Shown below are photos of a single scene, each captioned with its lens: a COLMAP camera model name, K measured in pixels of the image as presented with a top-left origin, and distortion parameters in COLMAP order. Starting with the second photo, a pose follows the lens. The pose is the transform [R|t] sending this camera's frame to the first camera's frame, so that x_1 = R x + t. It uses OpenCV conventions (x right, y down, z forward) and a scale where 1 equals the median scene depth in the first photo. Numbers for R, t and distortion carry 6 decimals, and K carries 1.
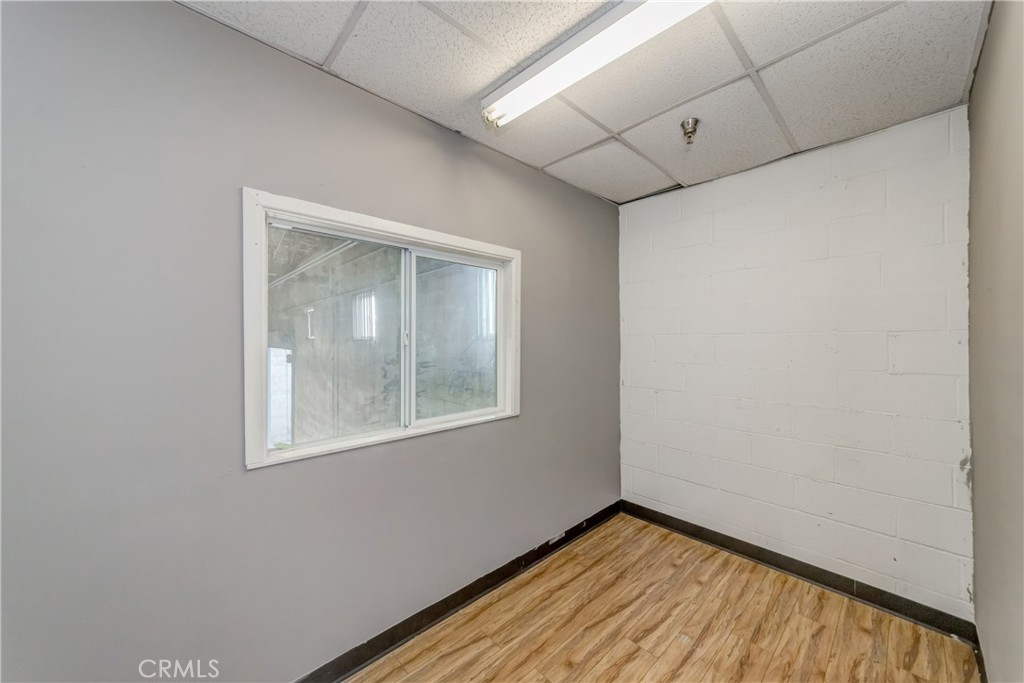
lens RADIAL K [[360.4, 0, 511.3], [0, 360.4, 338.6], [0, 0, 1]] dist [-0.001597, -0.000250]
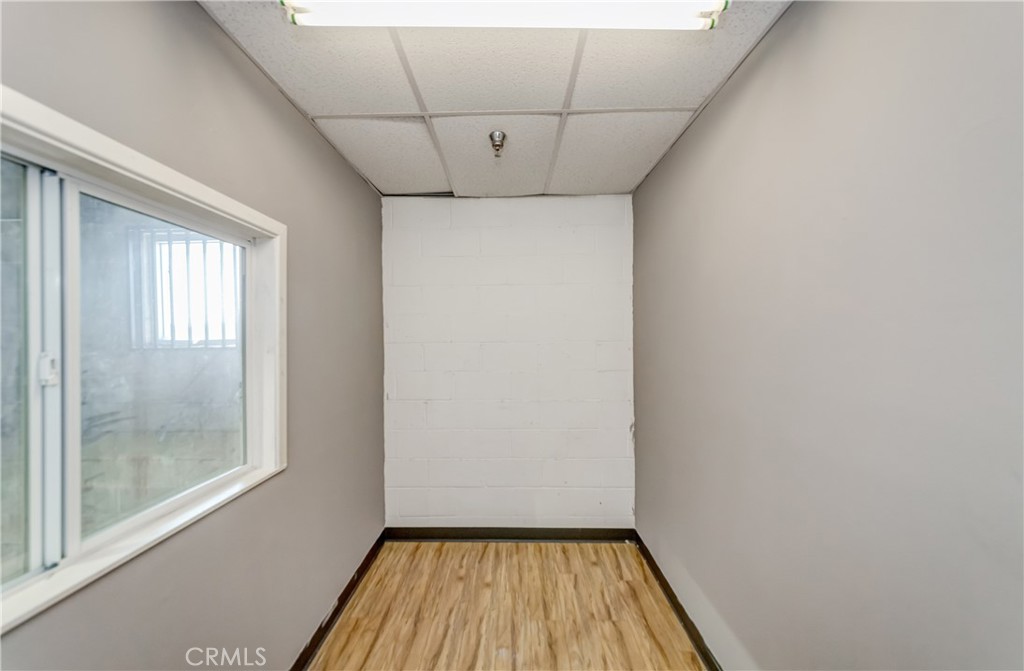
lens RADIAL K [[361.3, 0, 506.1], [0, 361.3, 338.5], [0, 0, 1]] dist [-0.014942, 0.001105]
pose [[0.702354, -0.004118, 0.711816, -0.172466], [0.004529, 0.999989, 0.001316, -0.030579], [-0.711813, 0.002299, 0.702365, 0.240102]]
